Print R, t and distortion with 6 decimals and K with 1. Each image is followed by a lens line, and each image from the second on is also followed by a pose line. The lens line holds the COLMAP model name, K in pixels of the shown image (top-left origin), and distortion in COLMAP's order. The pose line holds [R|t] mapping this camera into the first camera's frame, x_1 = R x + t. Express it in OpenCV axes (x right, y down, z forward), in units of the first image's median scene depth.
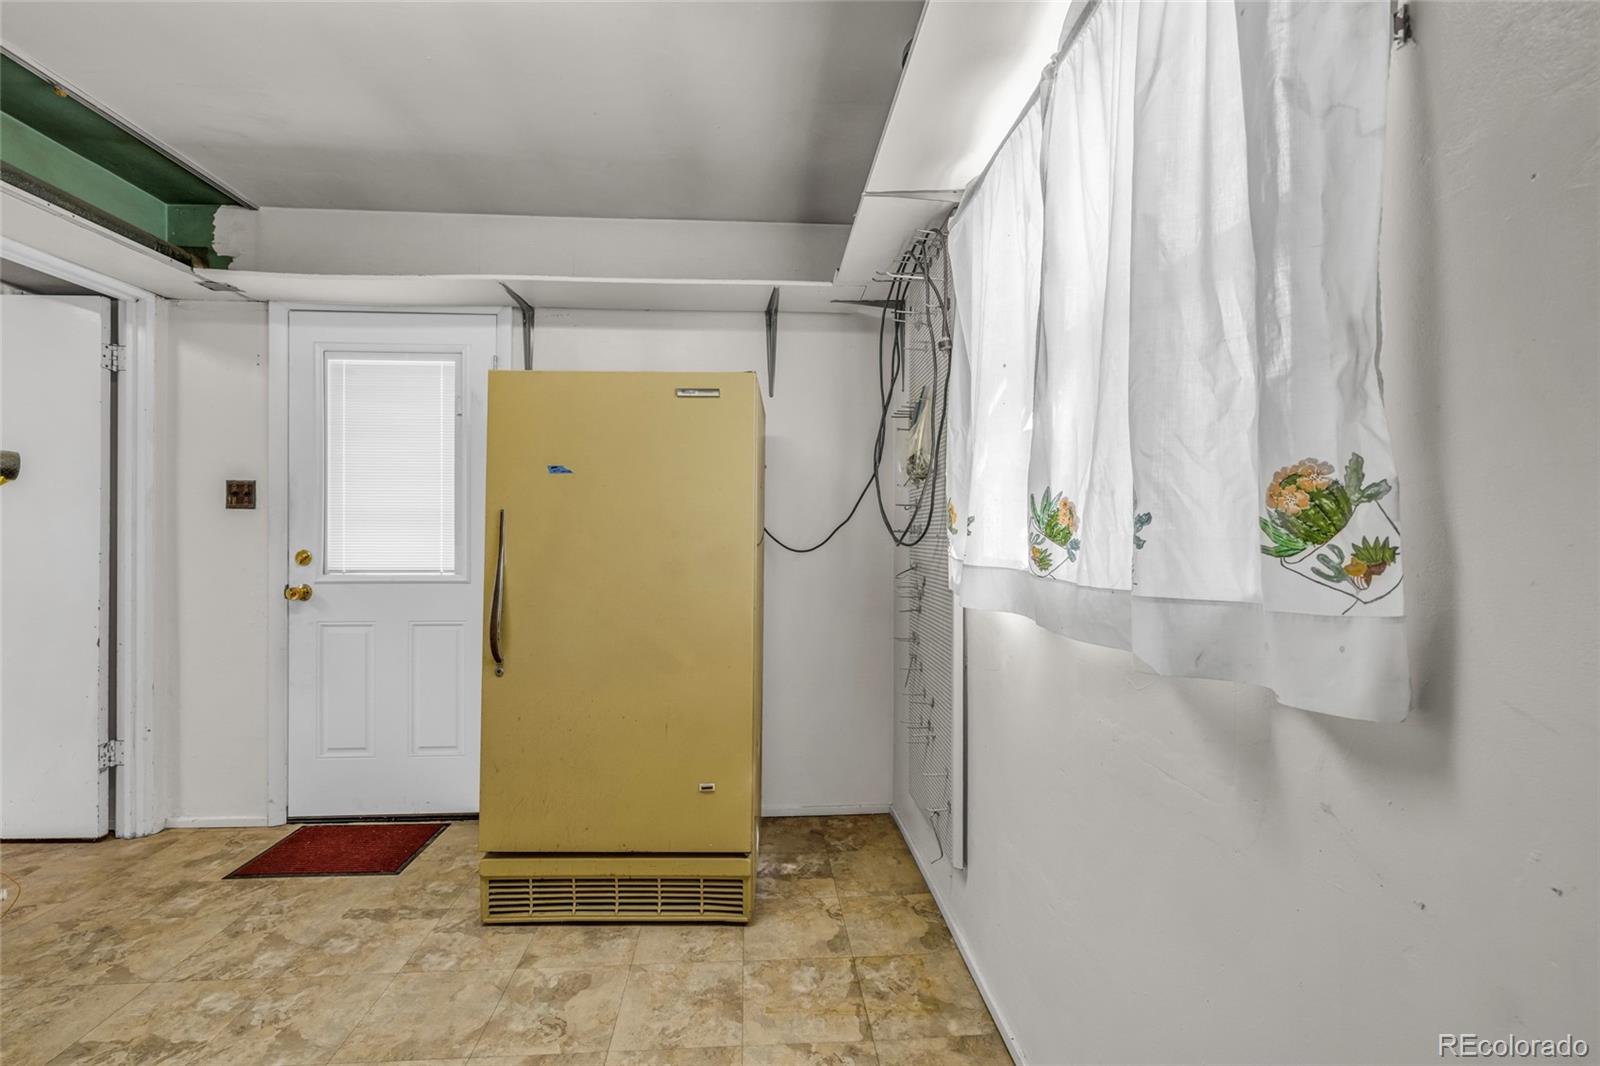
lens RADIAL K [[673.3, 0, 795.1], [0, 673.3, 529.9], [0, 0, 1]] dist [0.005562, -0.000478]
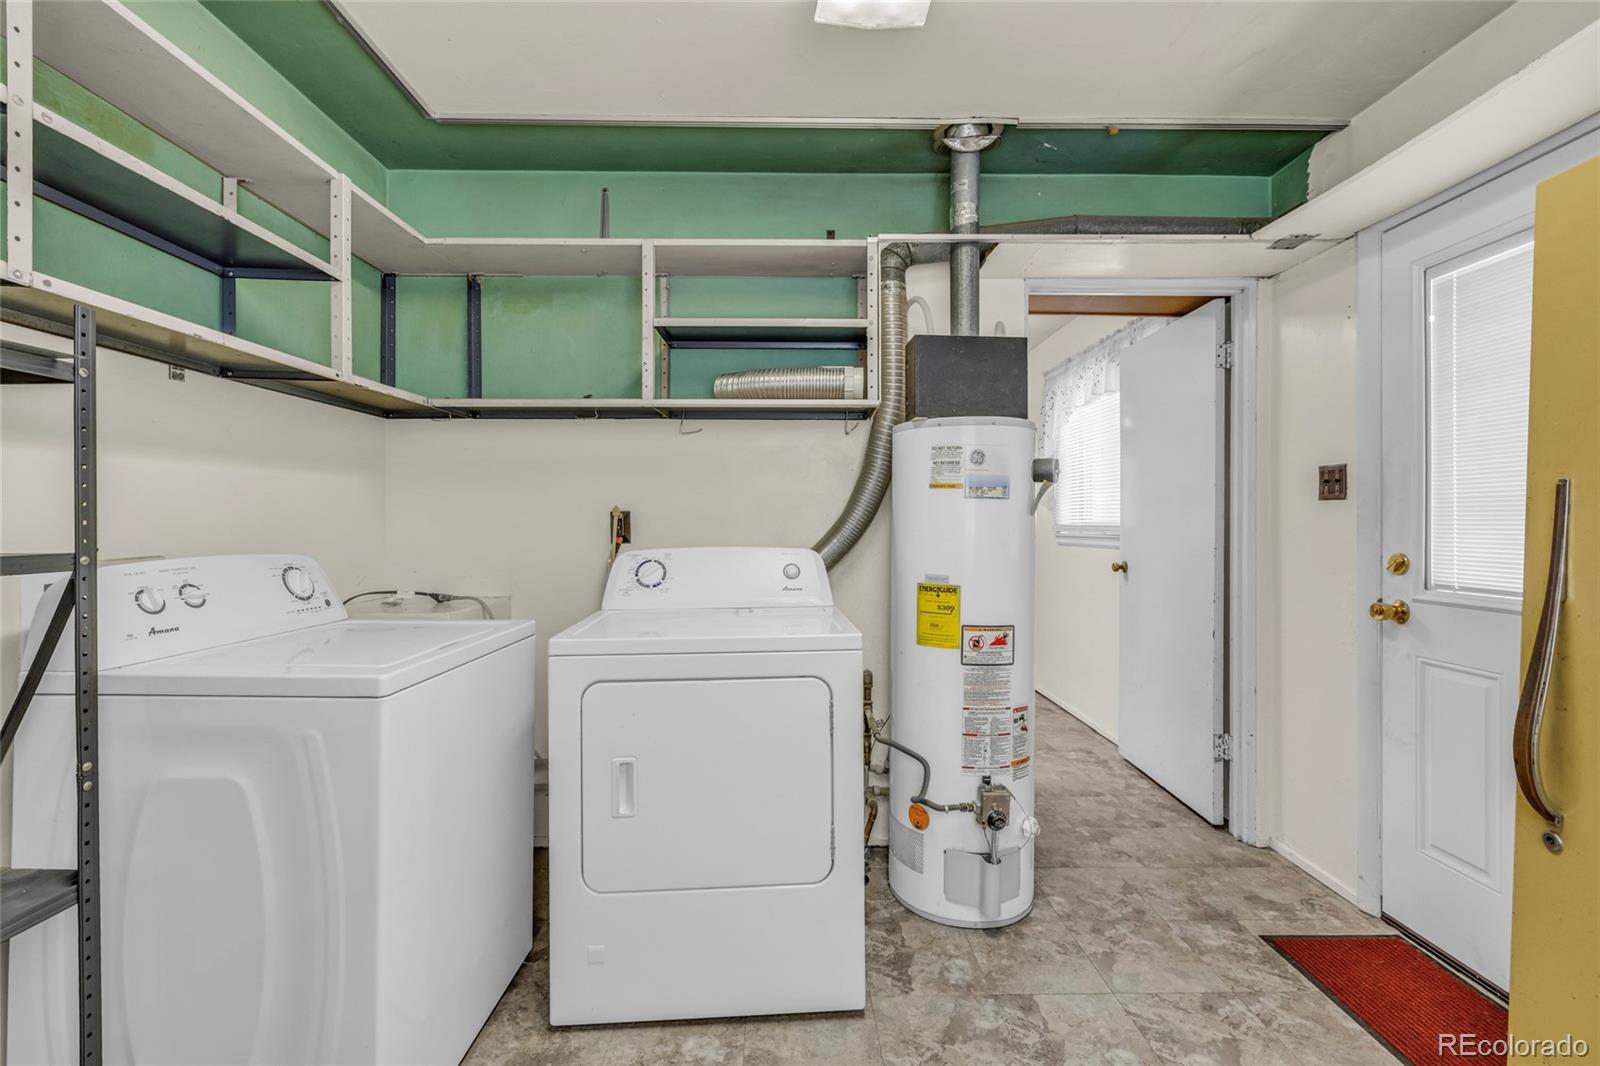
lens RADIAL K [[673.3, 0, 795.0], [0, 673.3, 518.1], [0, 0, 1]] dist [0.005562, -0.000478]
pose [[-0.043964, -0.009606, -0.998987, 0.030799], [-0.002810, 0.999951, -0.009492, 0.000626], [0.999029, 0.002390, -0.043989, 0.425111]]
